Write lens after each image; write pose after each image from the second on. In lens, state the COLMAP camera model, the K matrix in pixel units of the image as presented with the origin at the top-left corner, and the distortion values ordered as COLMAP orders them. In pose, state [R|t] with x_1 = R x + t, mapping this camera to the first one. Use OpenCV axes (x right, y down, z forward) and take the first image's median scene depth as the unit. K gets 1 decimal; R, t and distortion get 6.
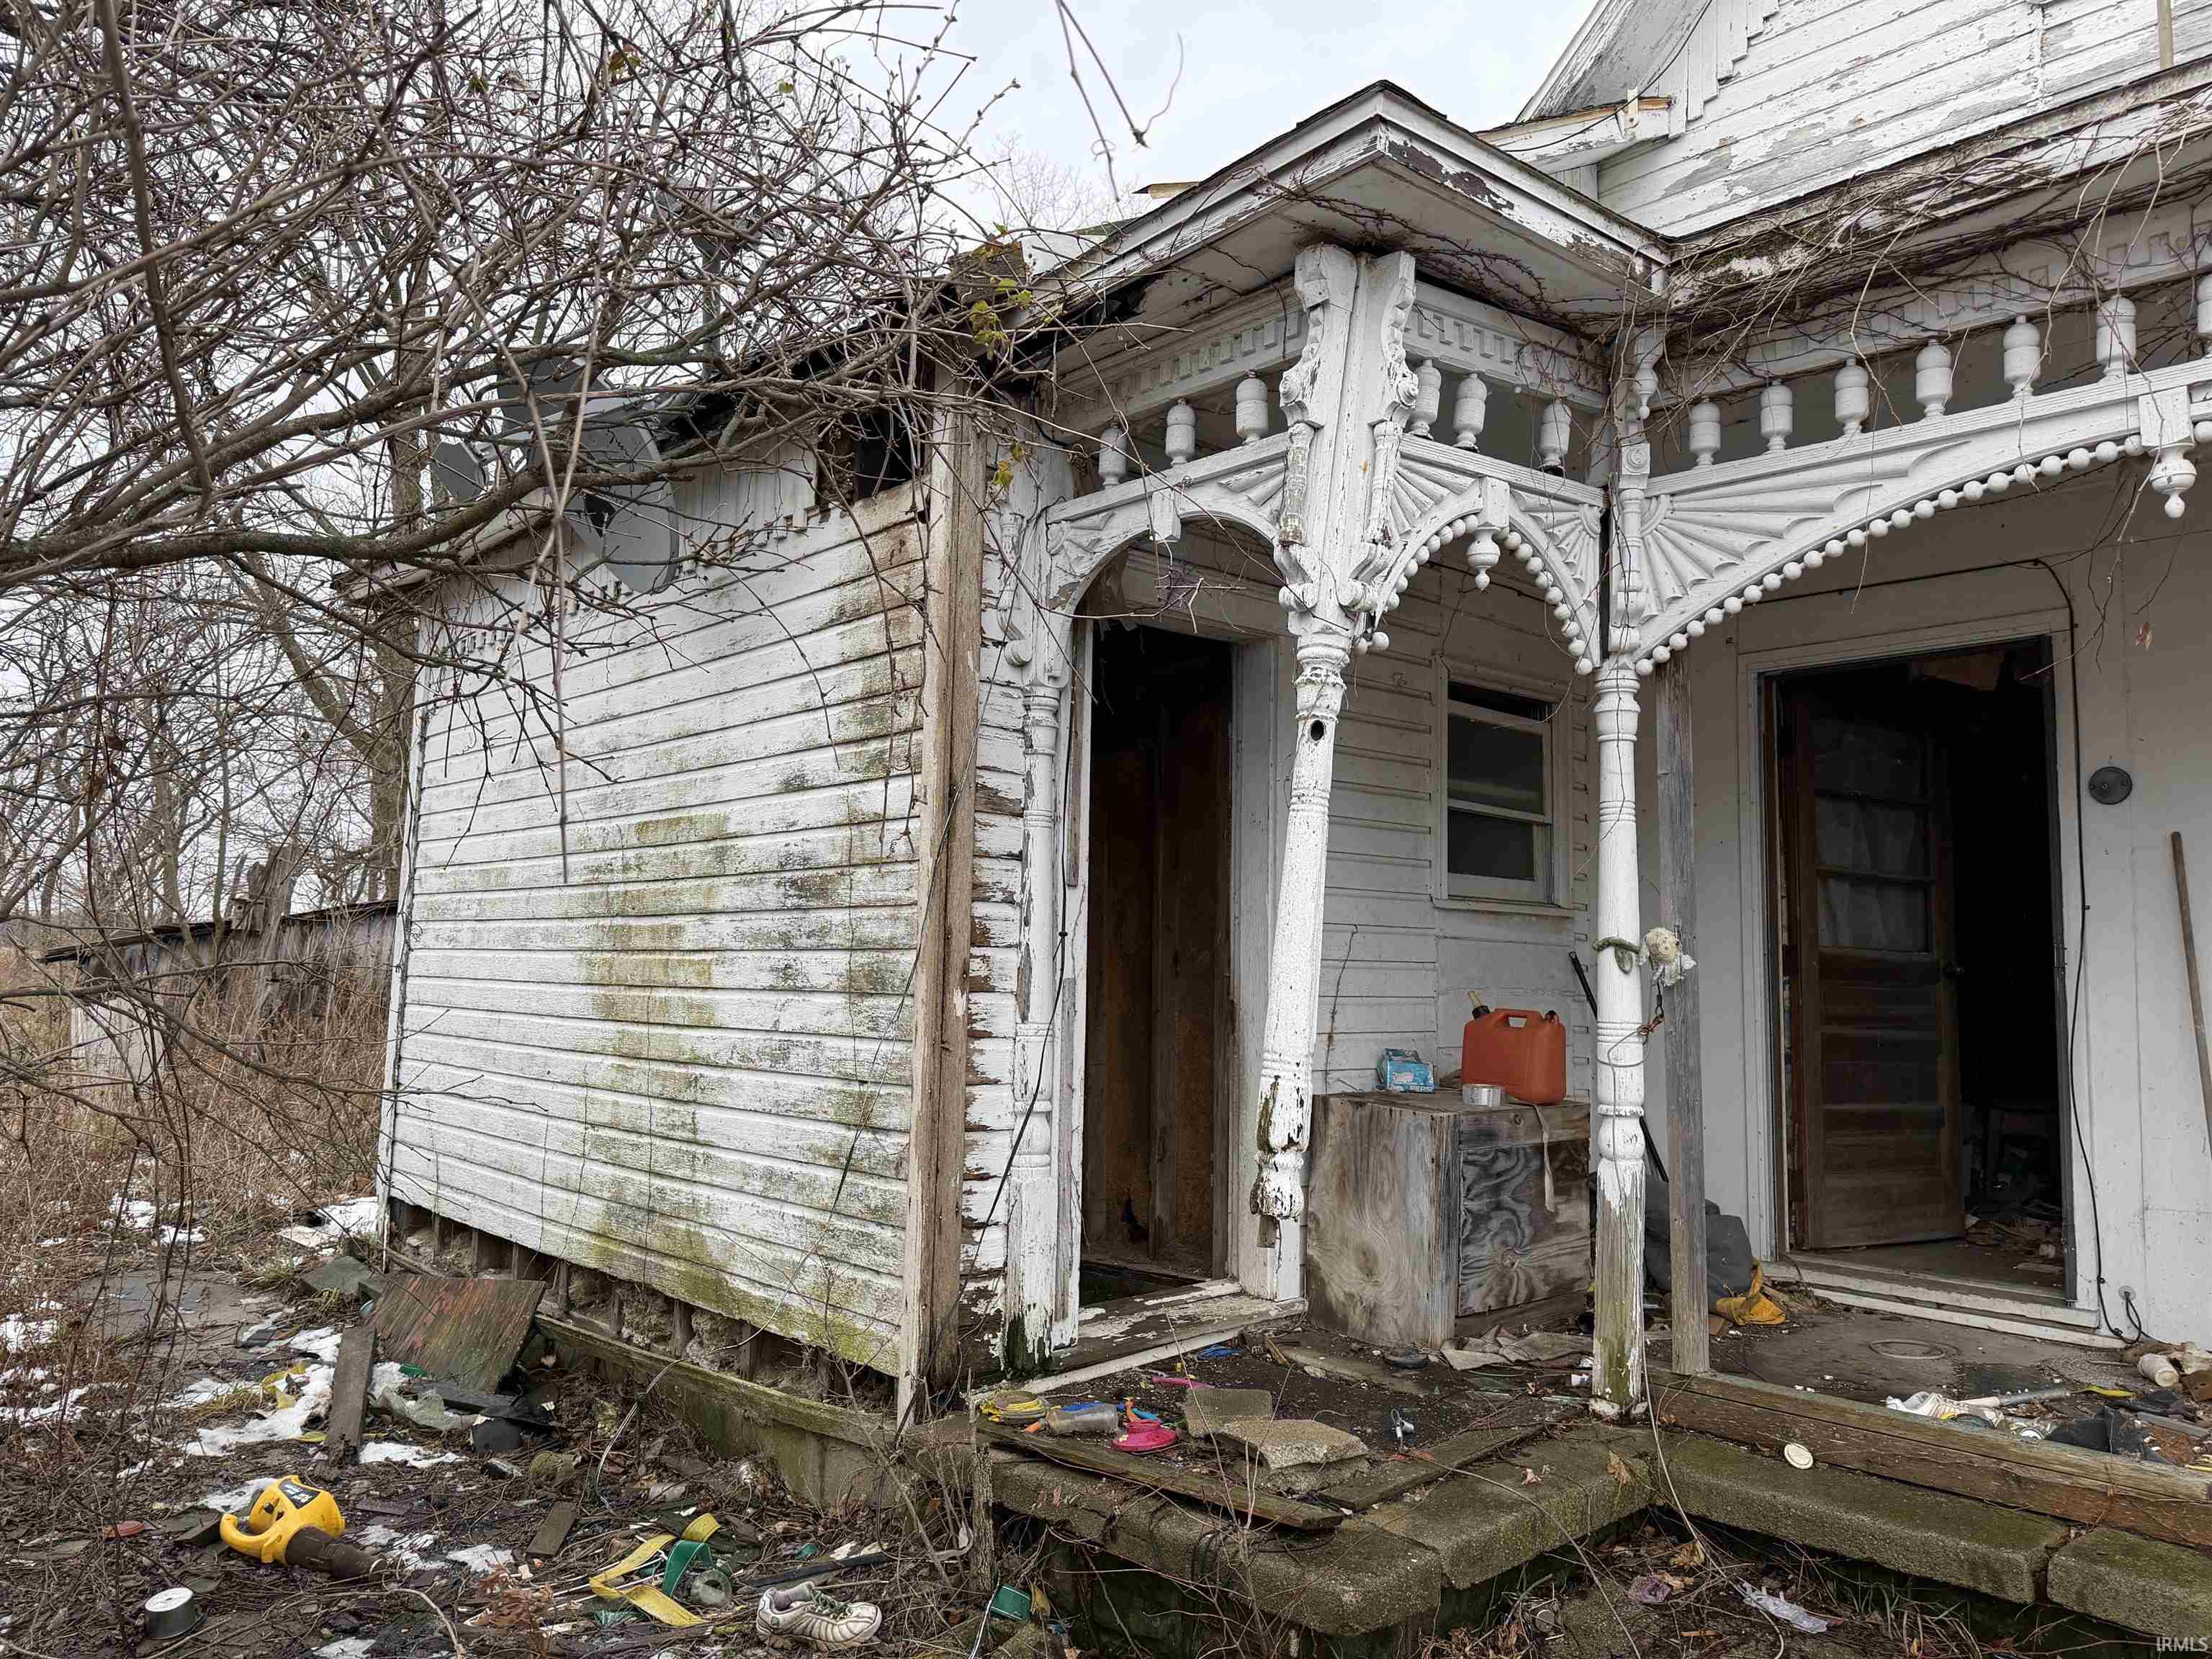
lens RADIAL K [[1521.7, 0, 1117.1], [0, 1521.7, 837.9], [0, 0, 1]] dist [0.183497, -0.343999]
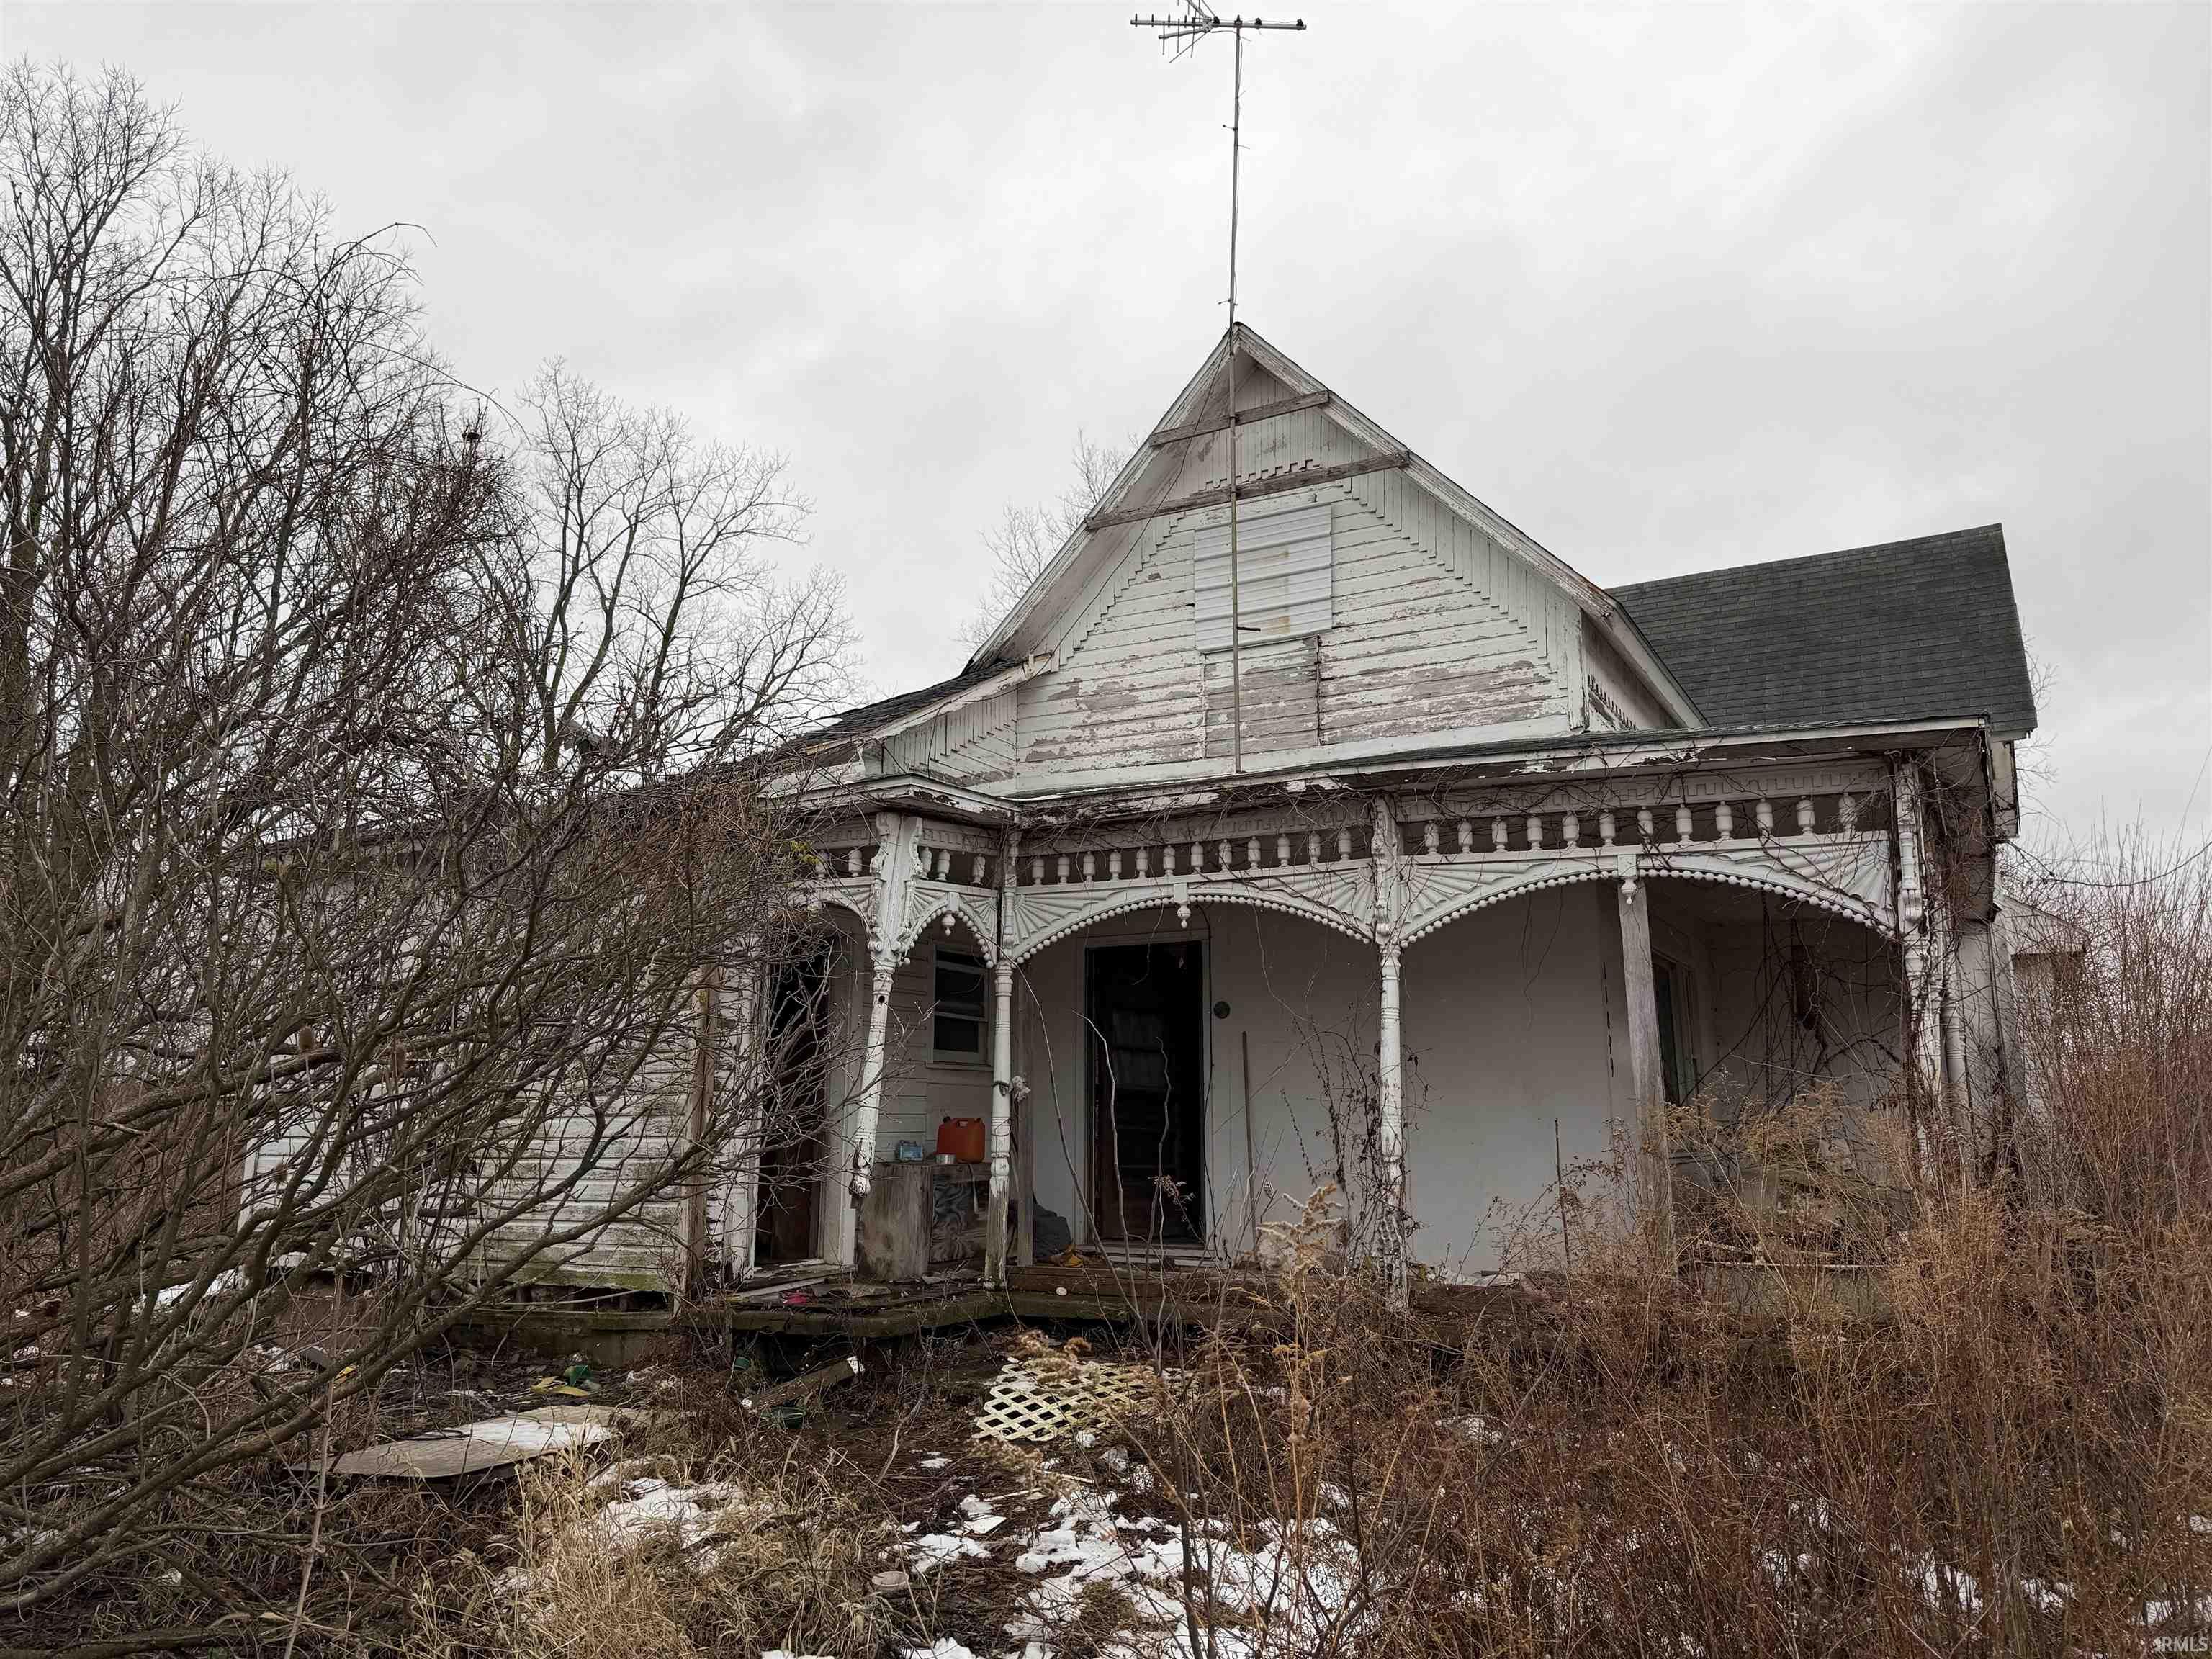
lens RADIAL K [[1521.7, 0, 1117.1], [0, 1521.7, 837.9], [0, 0, 1]] dist [0.183497, -0.343999]
pose [[0.948124, 0.040314, 0.315335, -0.260024], [-0.009084, 0.994957, -0.099886, -0.072923], [-0.317772, 0.091839, 0.943709, -1.295531]]
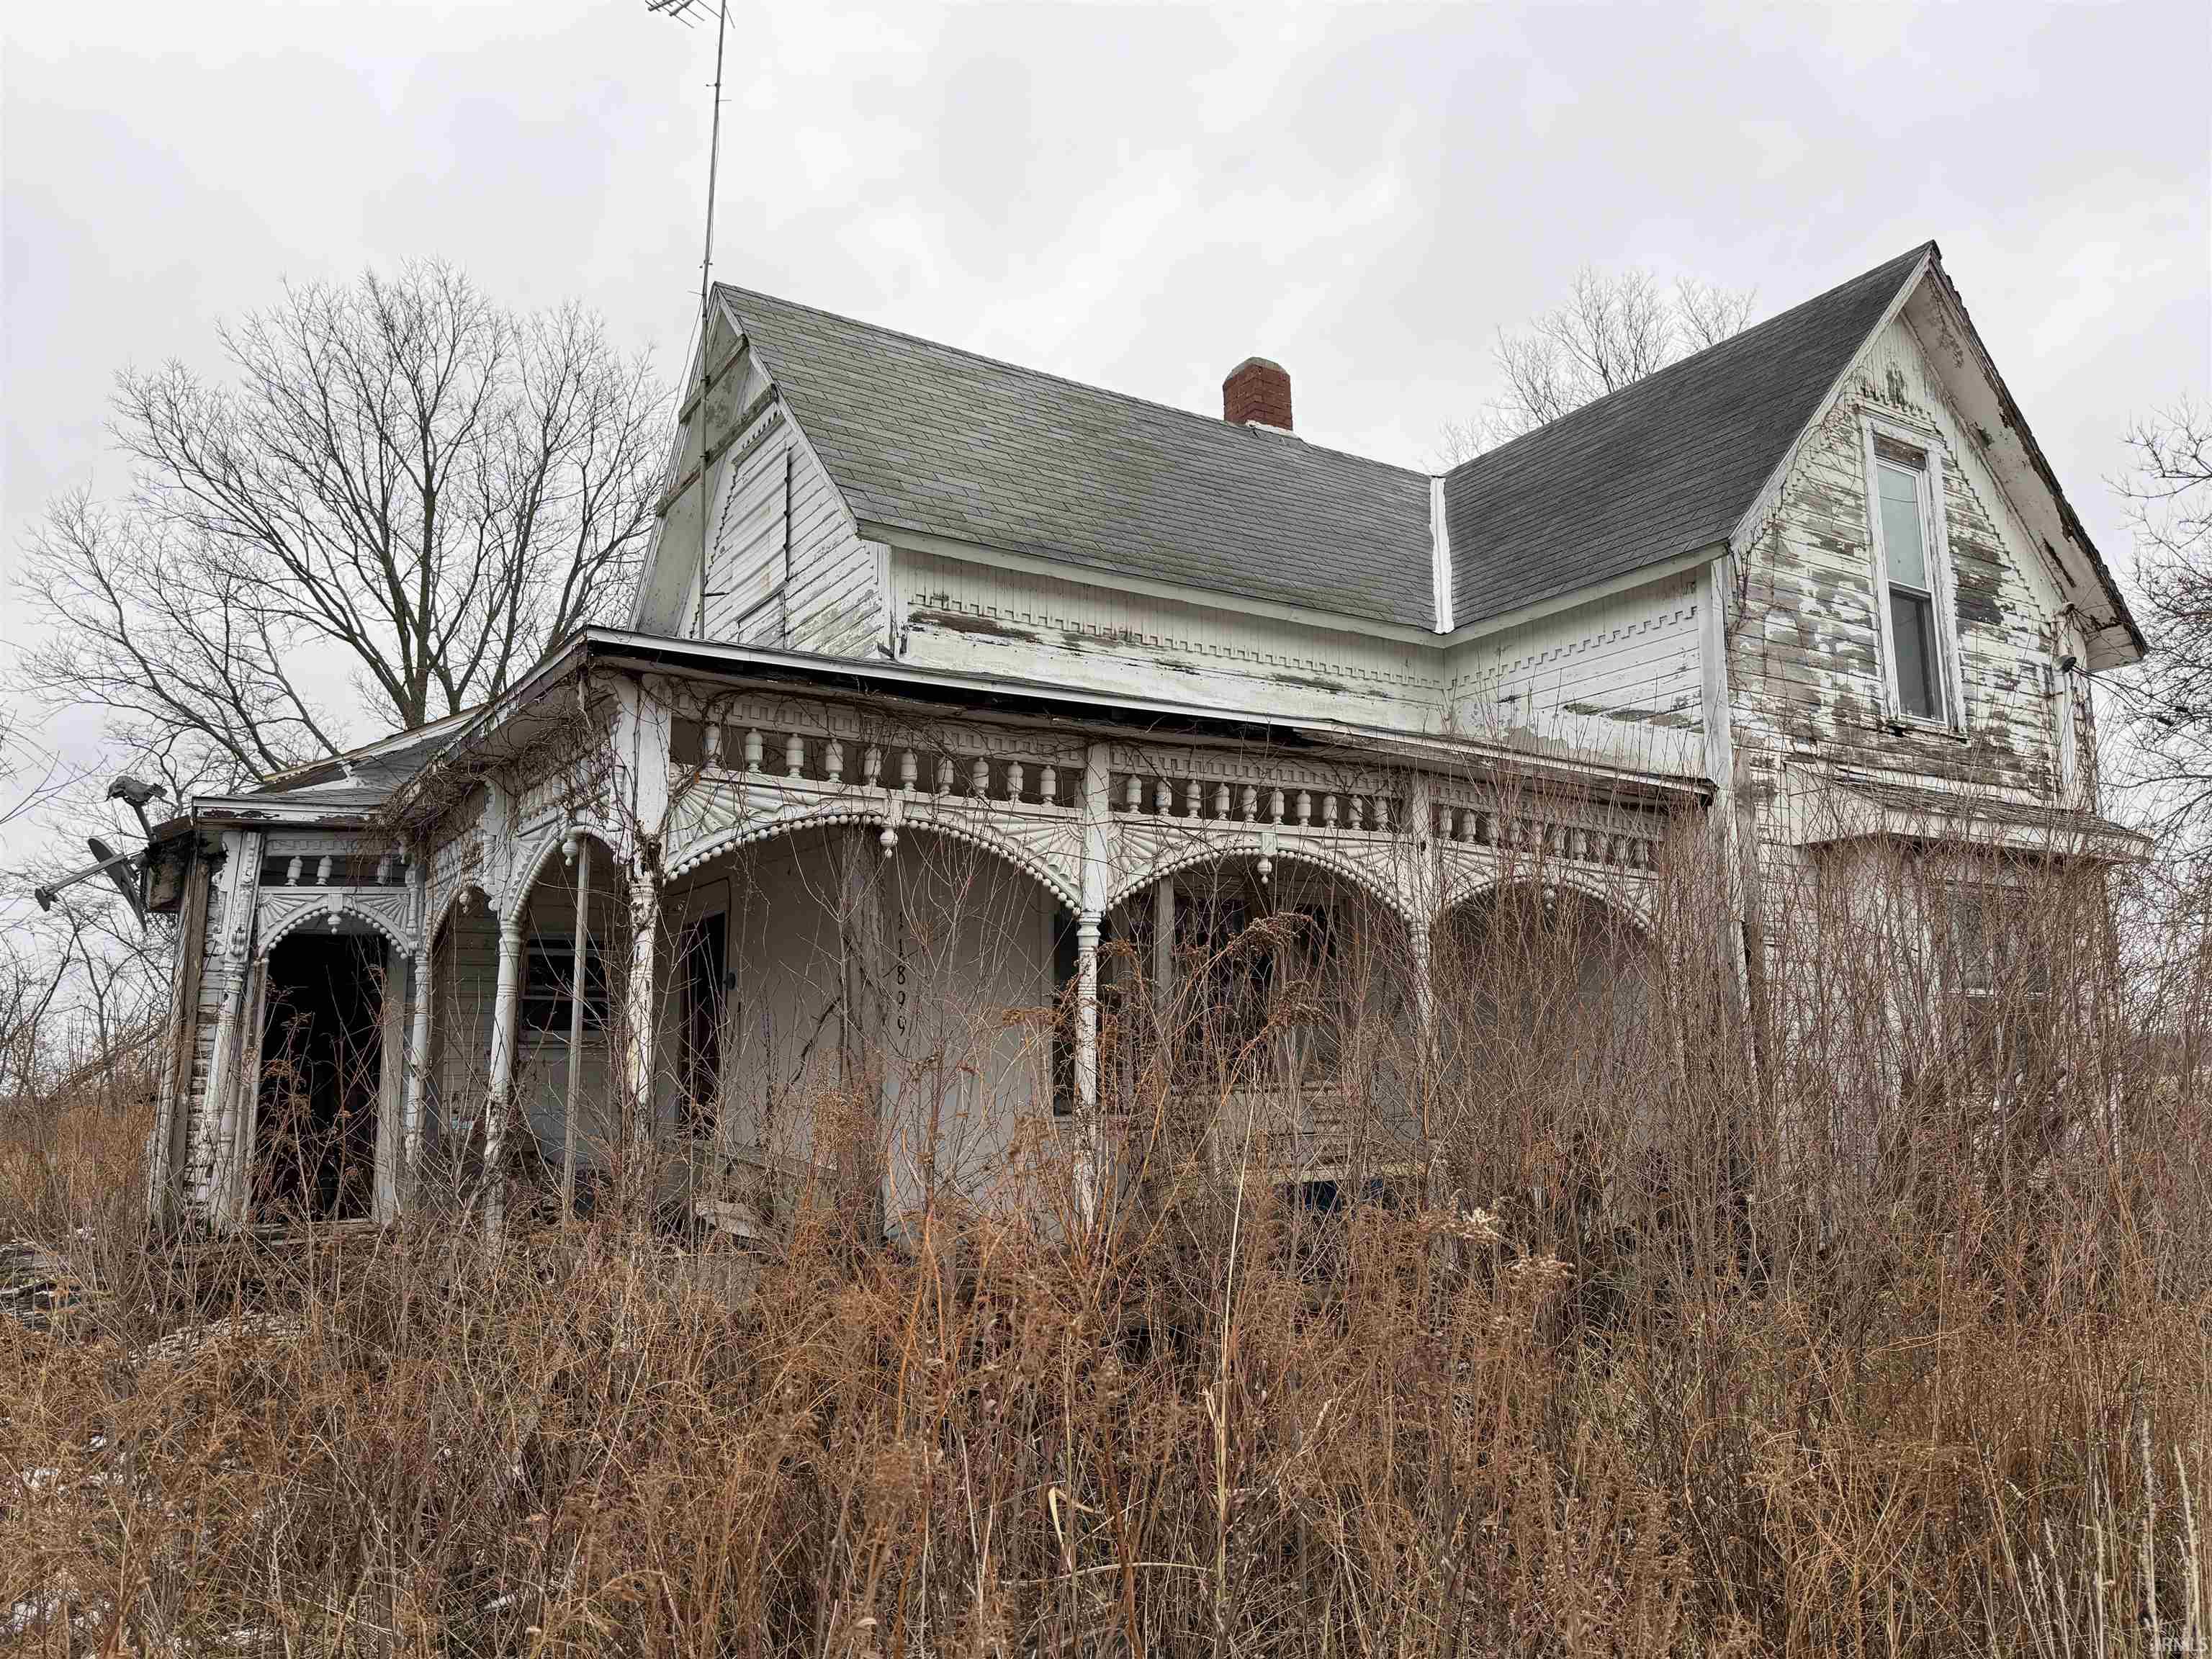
lens RADIAL K [[1543.0, 0, 1095.5], [0, 1543.0, 854.9], [0, 0, 1]] dist [0.041898, -0.082459]
pose [[0.980391, -0.062243, -0.186976, 1.931565], [0.050079, 0.996353, -0.069092, -0.046005], [0.190595, 0.058373, 0.979932, -1.312671]]
